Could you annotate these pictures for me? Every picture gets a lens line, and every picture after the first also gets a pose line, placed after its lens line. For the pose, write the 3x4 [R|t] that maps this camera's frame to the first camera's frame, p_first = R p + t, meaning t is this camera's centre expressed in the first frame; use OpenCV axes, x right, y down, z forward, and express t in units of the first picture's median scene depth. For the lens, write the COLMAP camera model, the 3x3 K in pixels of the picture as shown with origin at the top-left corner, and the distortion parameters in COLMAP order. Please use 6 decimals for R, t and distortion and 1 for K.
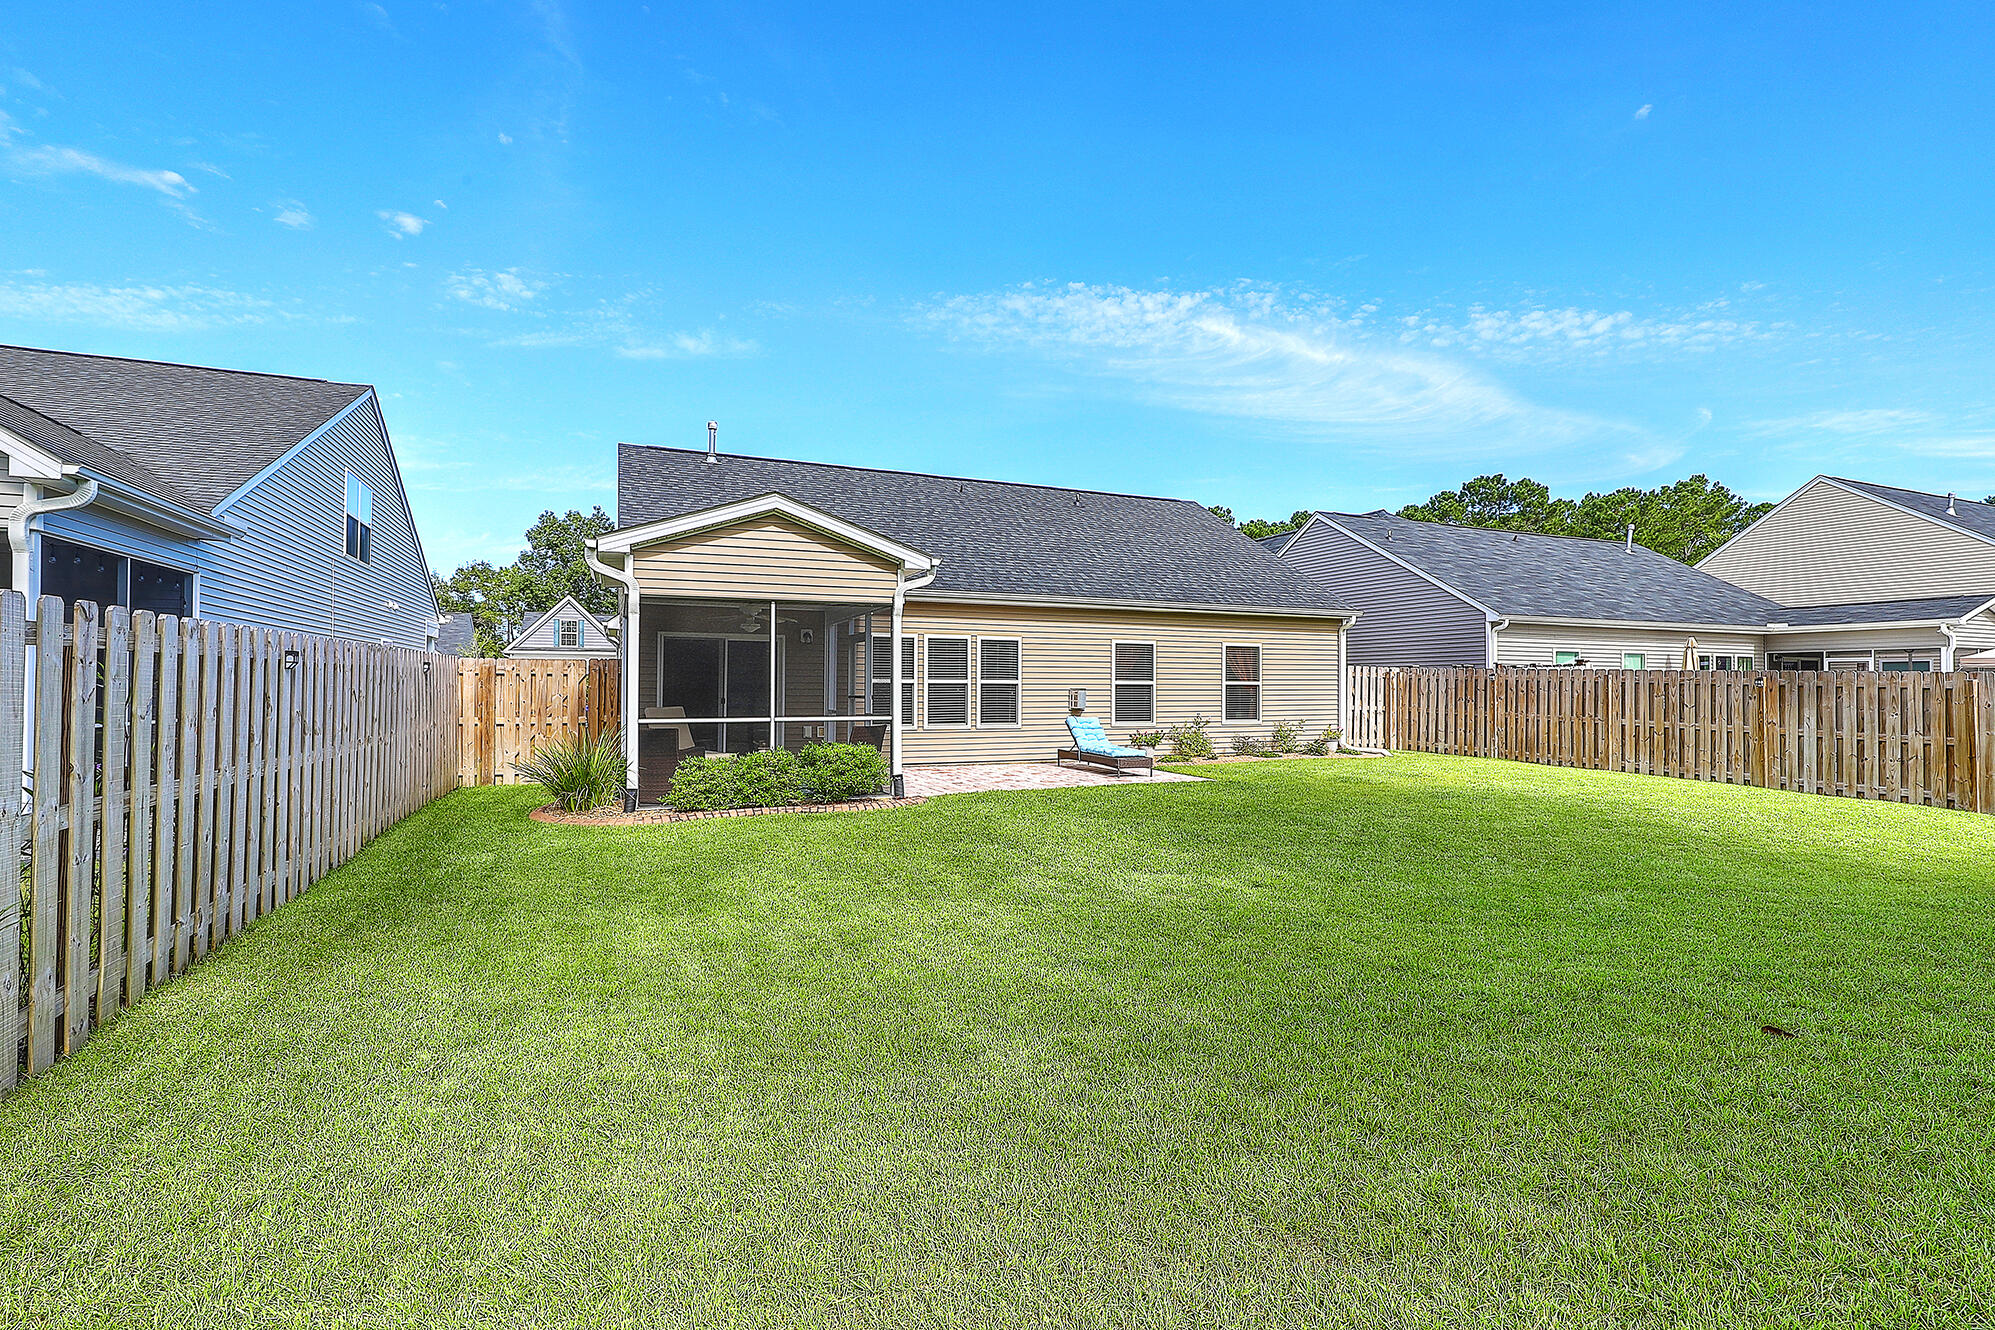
lens RADIAL K [[902.3, 0, 1003.9], [0, 902.3, 673.6], [0, 0, 1]] dist [0.001039, 0.000899]
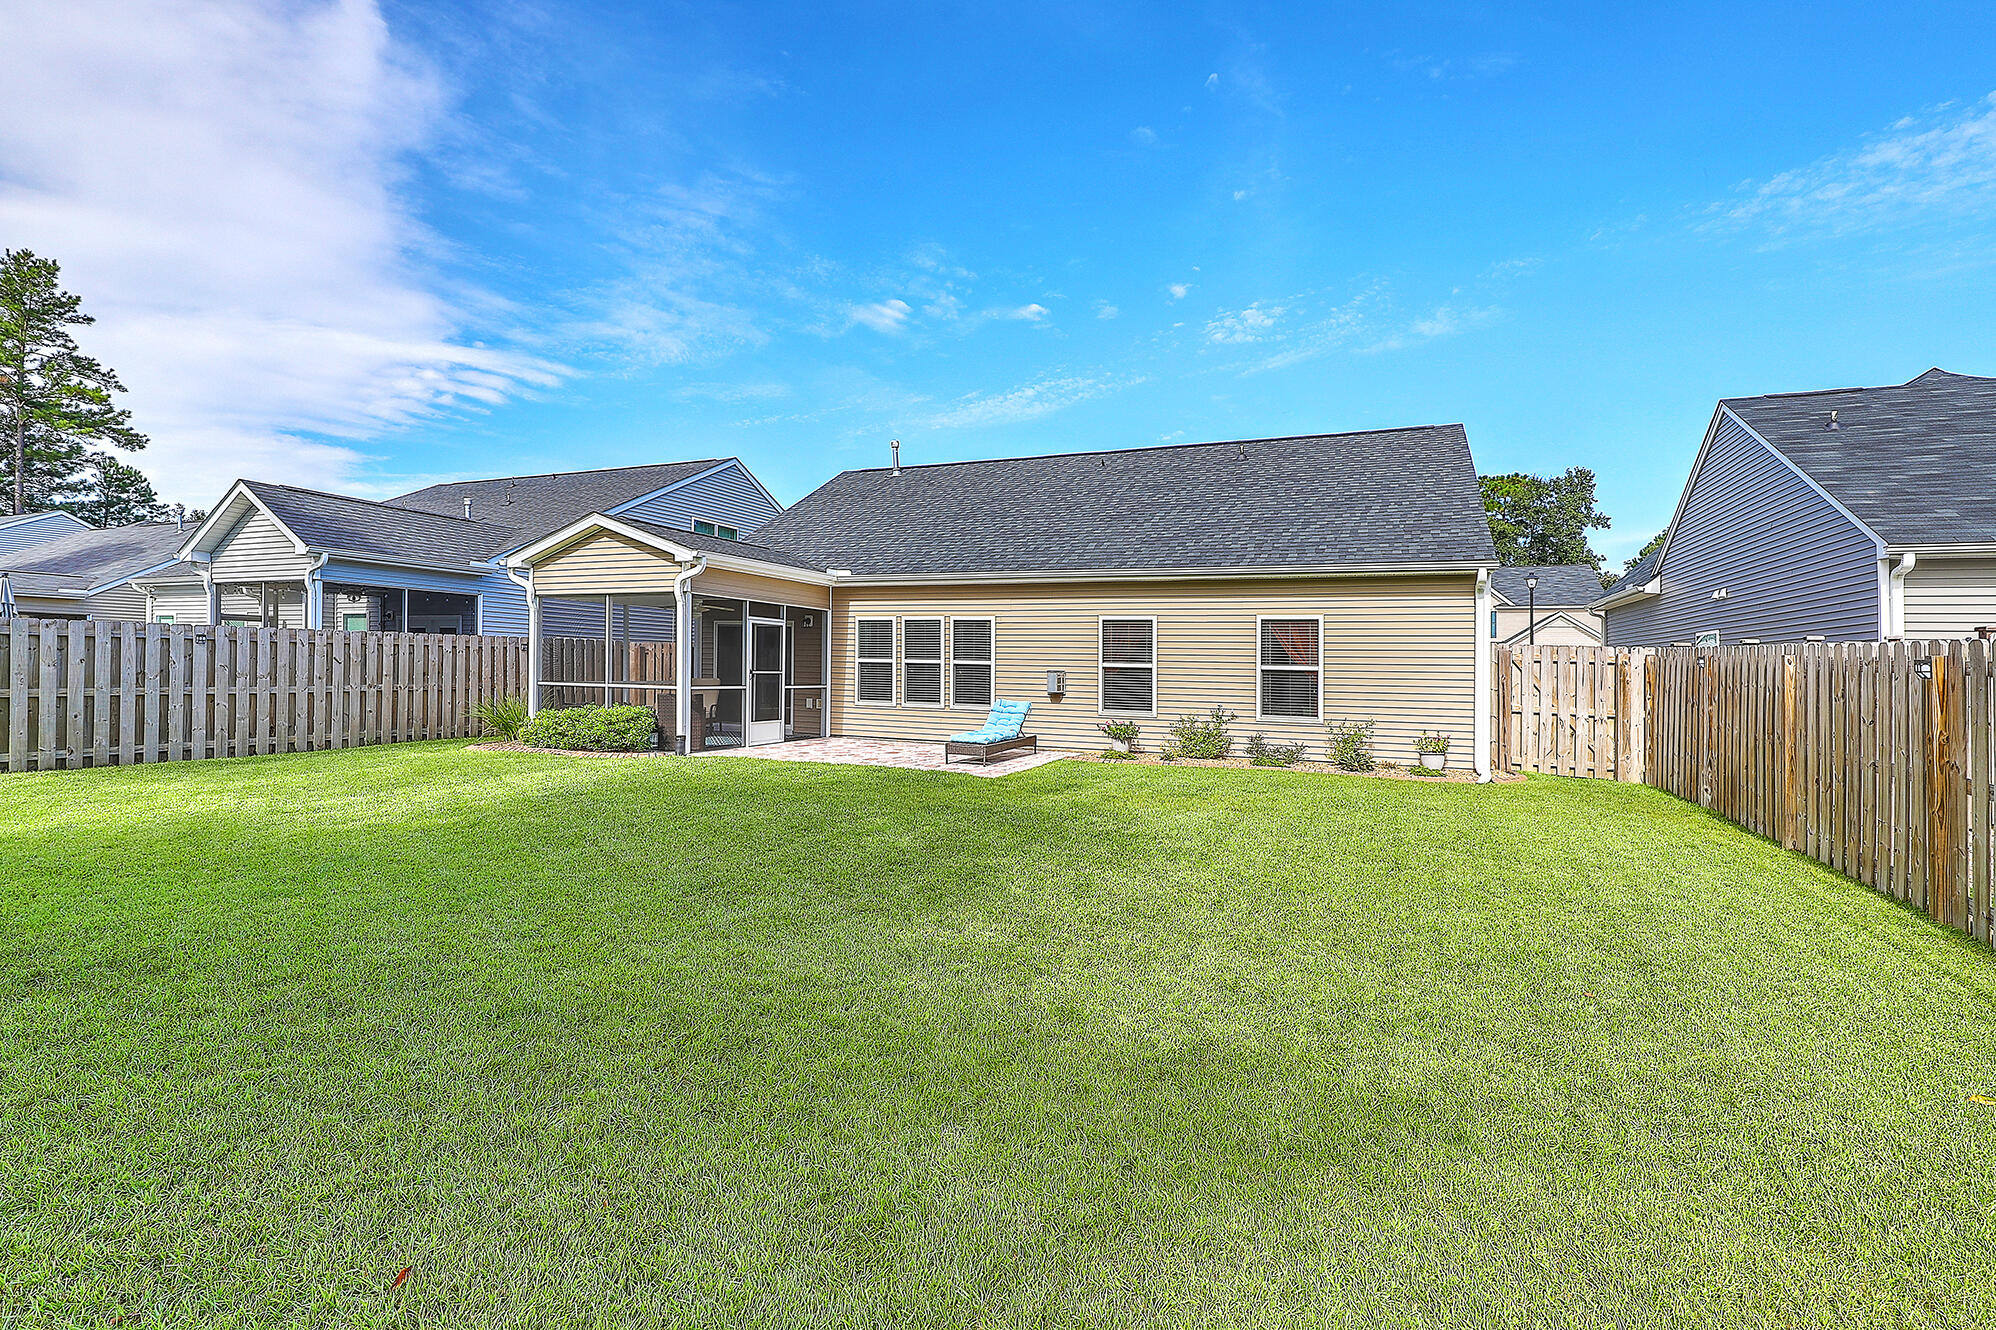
lens RADIAL K [[902.7, 0, 1063.0], [0, 902.7, 638.8], [0, 0, 1]] dist [0.001039, 0.000899]
pose [[0.704652, -0.012446, -0.709443, 0.668962], [-0.006973, 0.999676, -0.024465, 0.005998], [0.709518, 0.022186, 0.704338, 0.329427]]
